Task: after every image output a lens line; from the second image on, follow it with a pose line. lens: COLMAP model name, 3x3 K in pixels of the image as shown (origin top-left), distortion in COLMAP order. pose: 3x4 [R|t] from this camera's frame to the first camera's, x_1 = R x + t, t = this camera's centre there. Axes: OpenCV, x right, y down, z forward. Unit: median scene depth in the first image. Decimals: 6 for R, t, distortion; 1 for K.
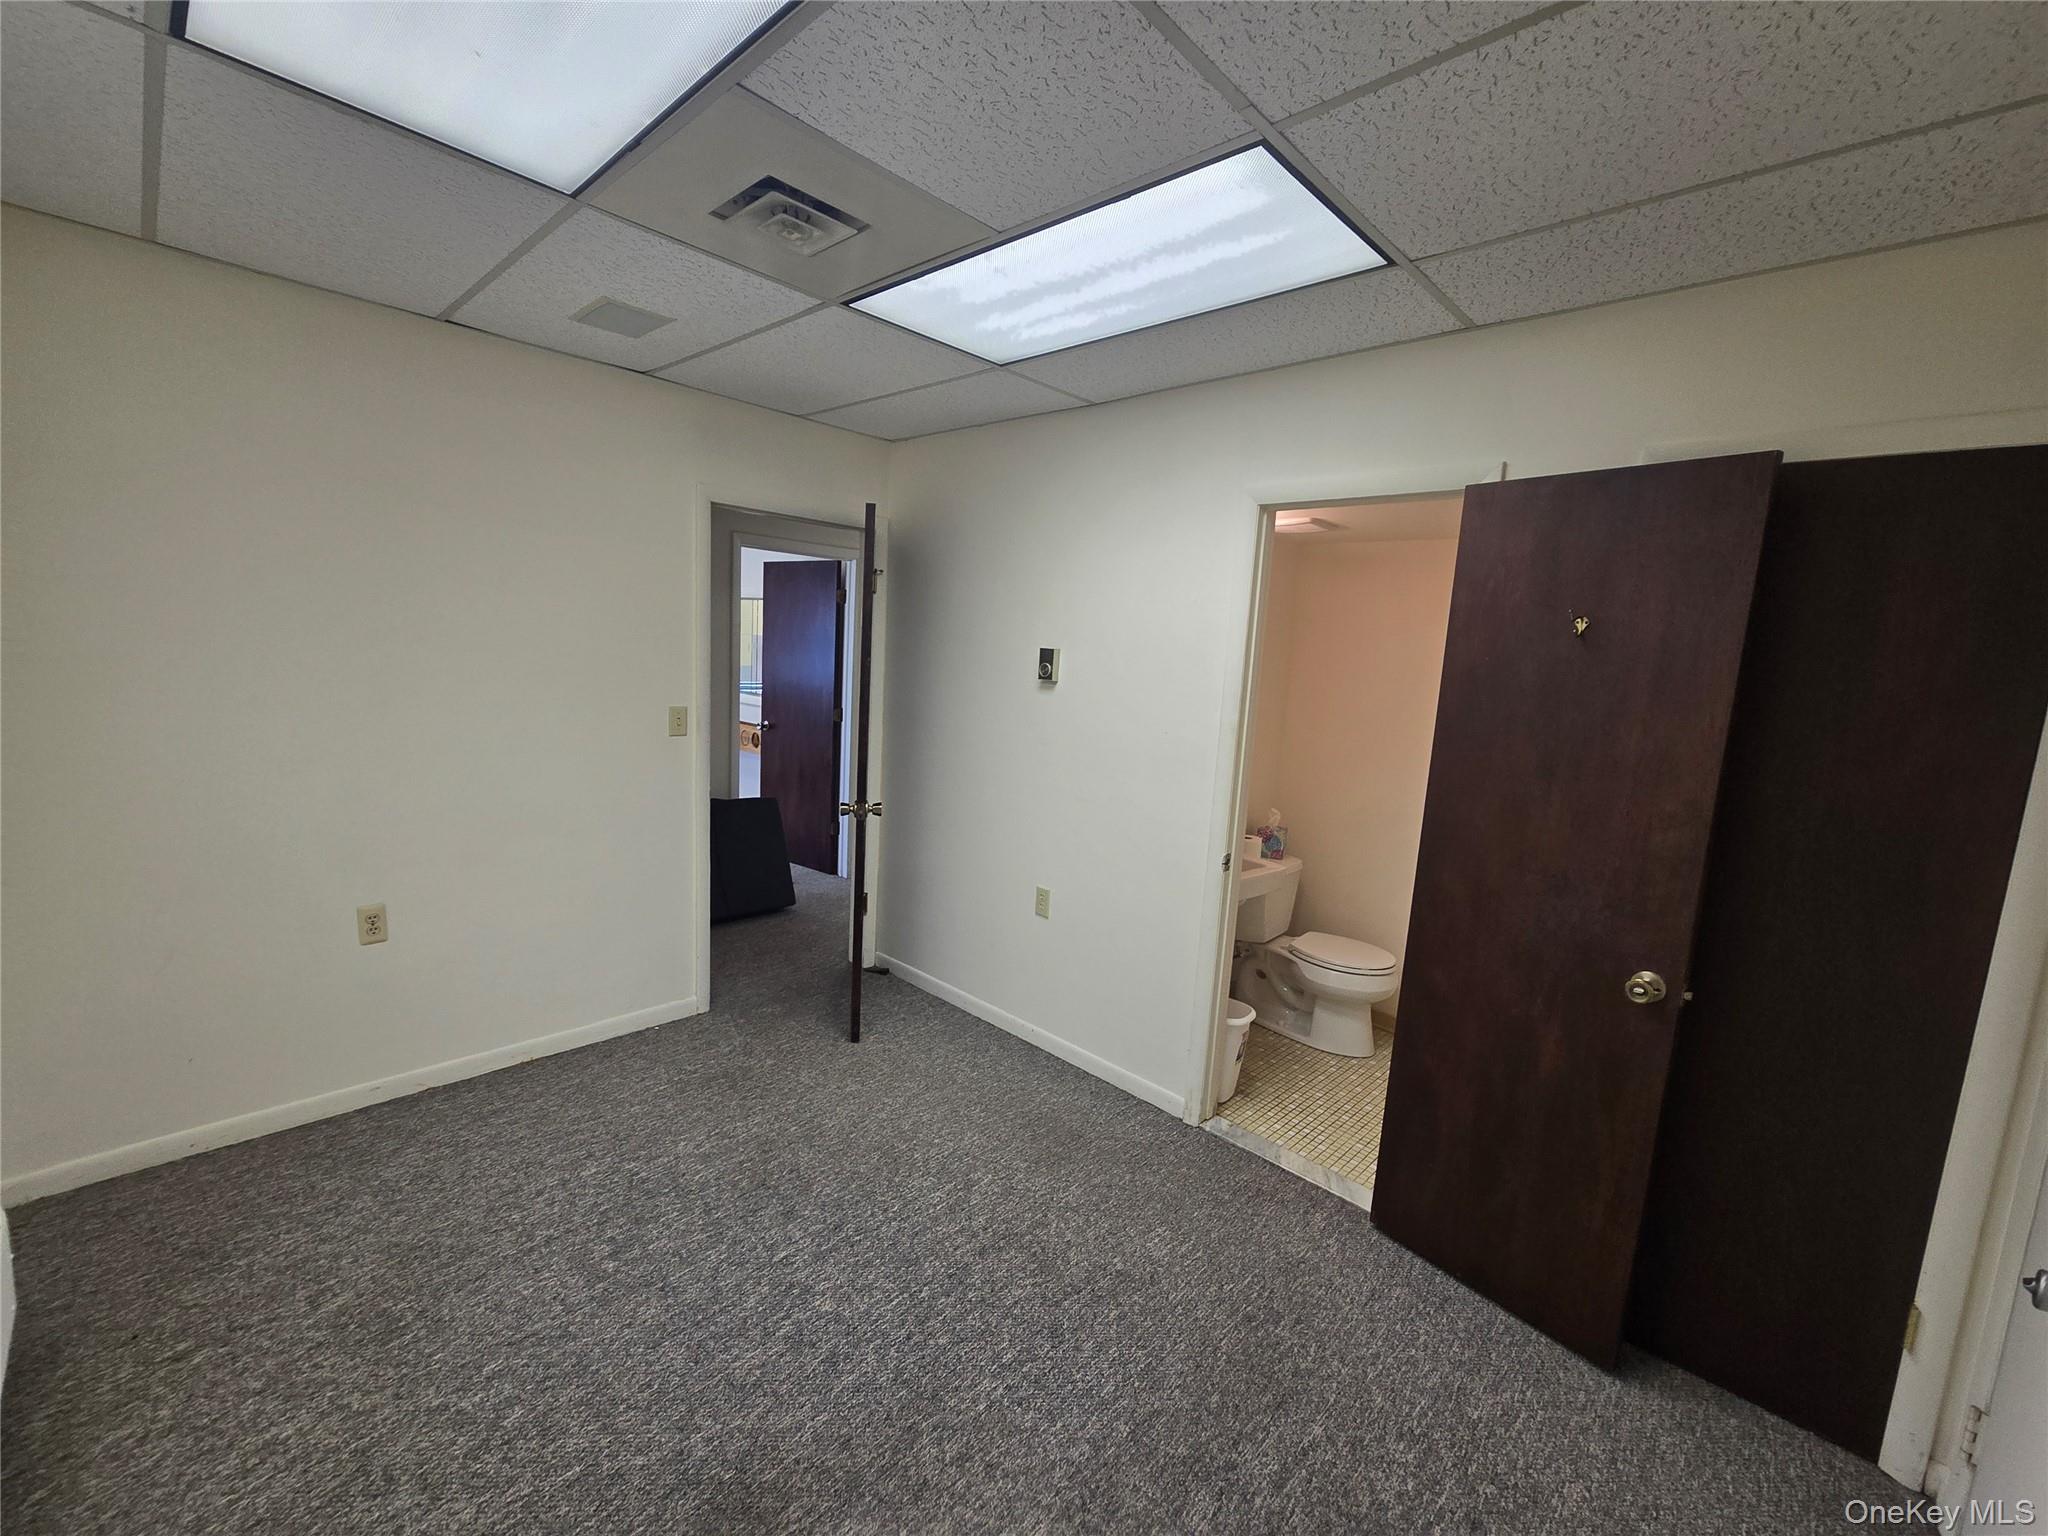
lens RADIAL K [[846.5, 0, 1022.1], [0, 846.5, 769.1], [0, 0, 1]] dist [0.001271, 0.000156]
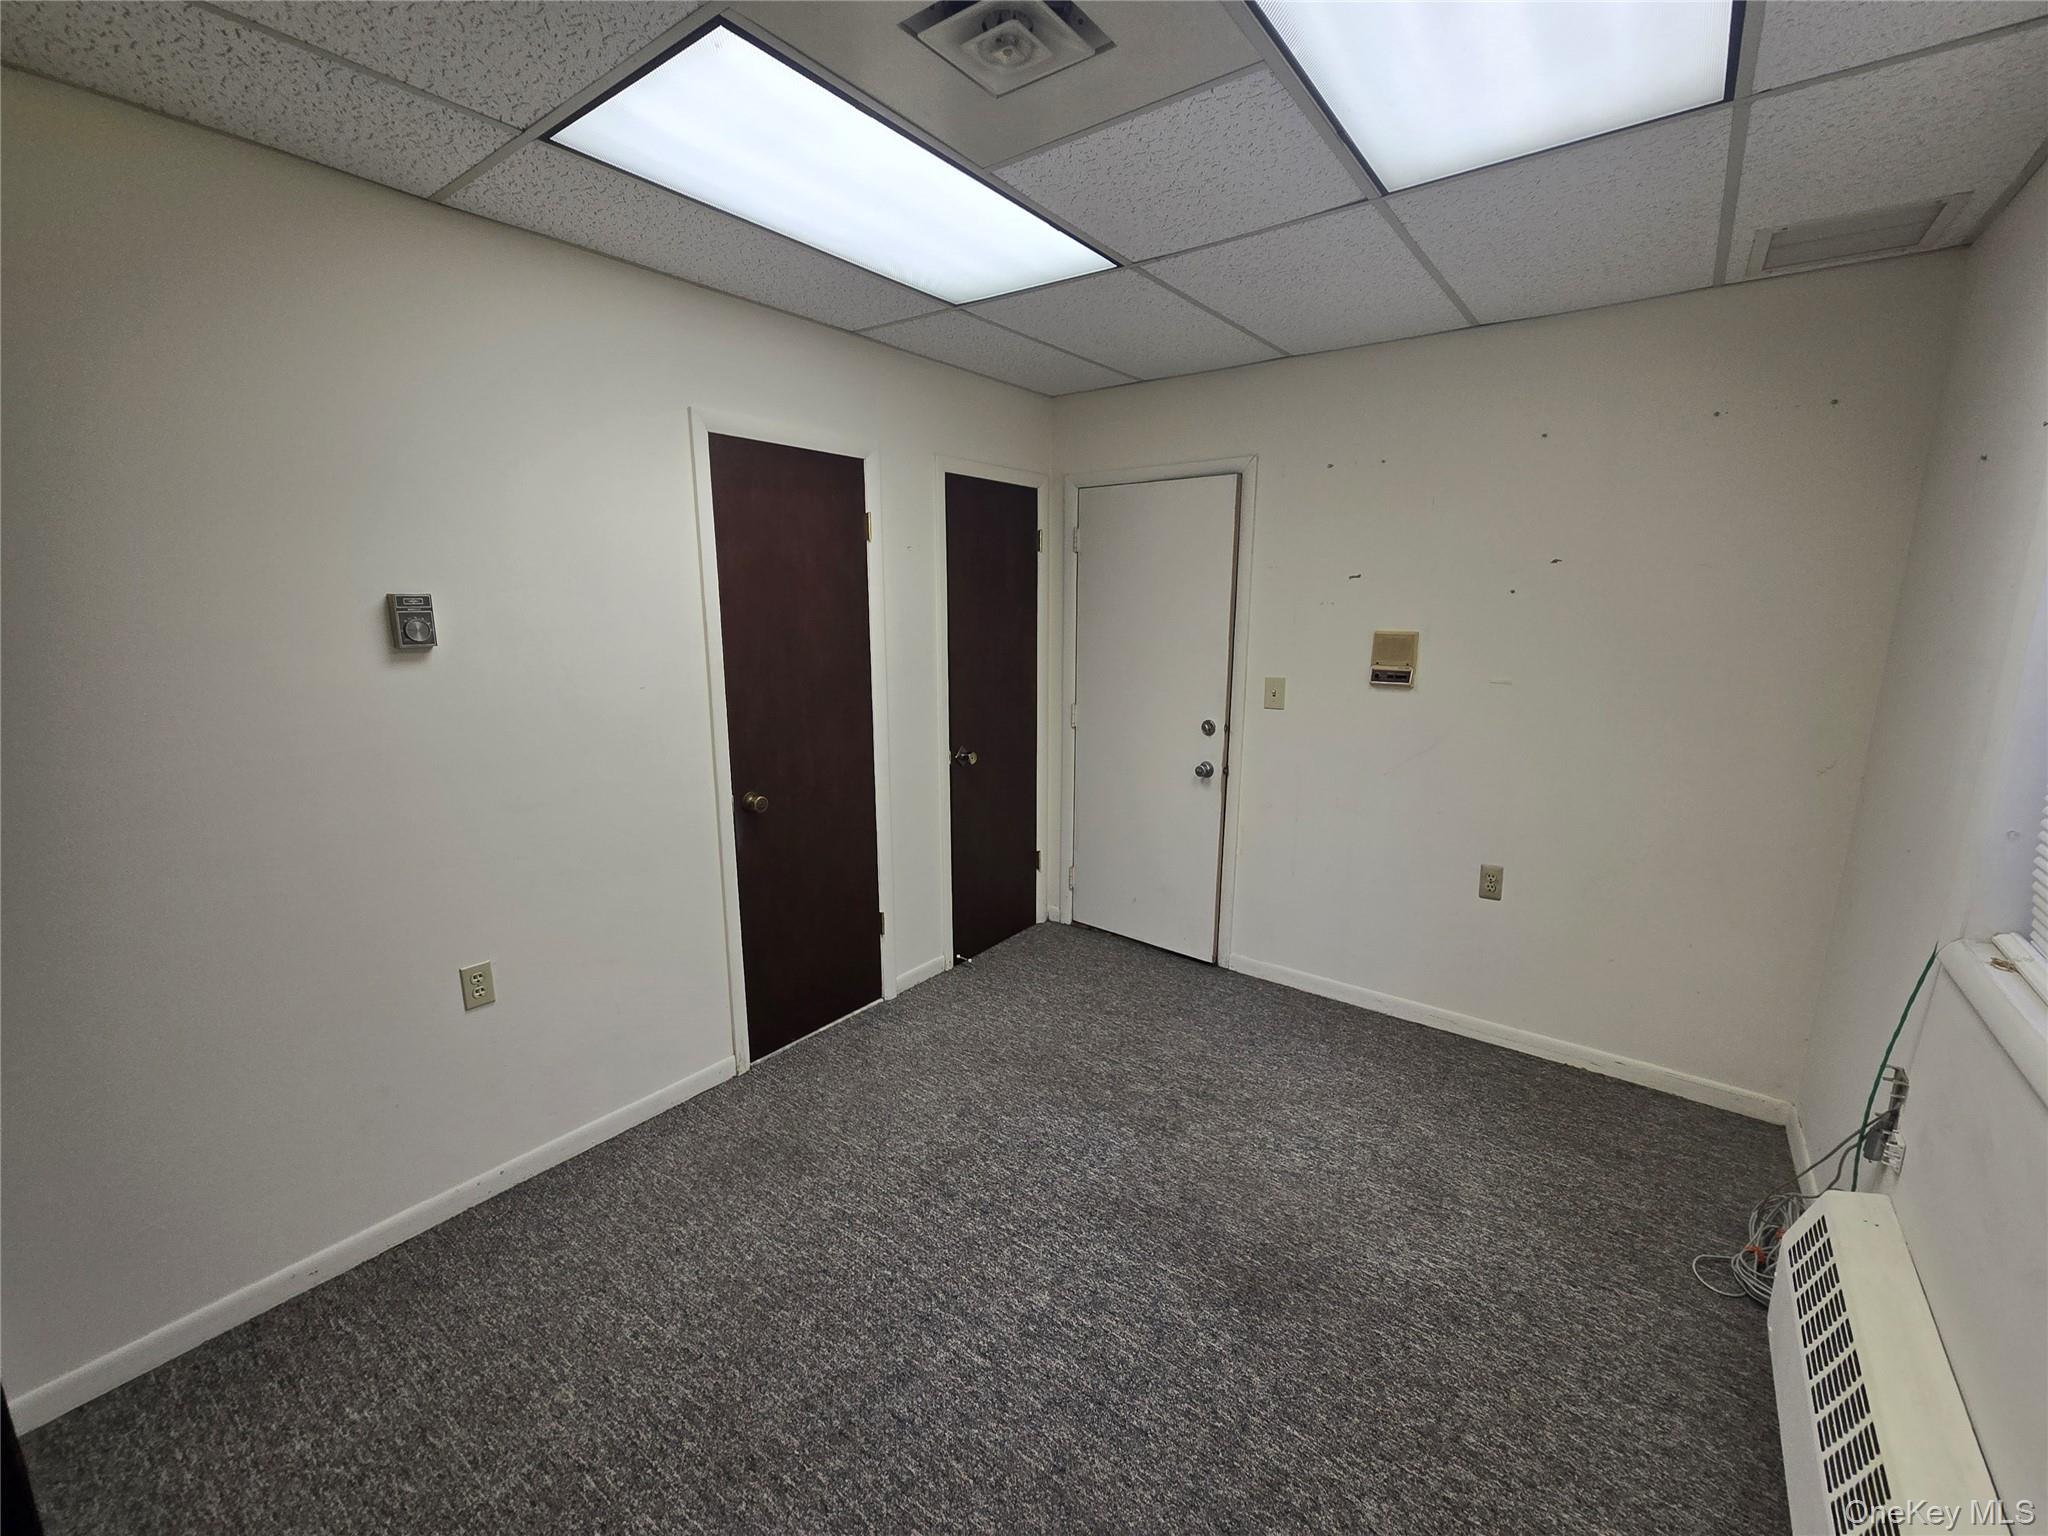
lens RADIAL K [[846.5, 0, 1027.0], [0, 846.5, 766.4], [0, 0, 1]] dist [0.001271, 0.000156]
pose [[-0.116372, -0.254936, 0.959930, -1.075690], [0.131432, 0.954044, 0.269306, -0.221927], [-0.984471, 0.157505, -0.077517, 1.071038]]
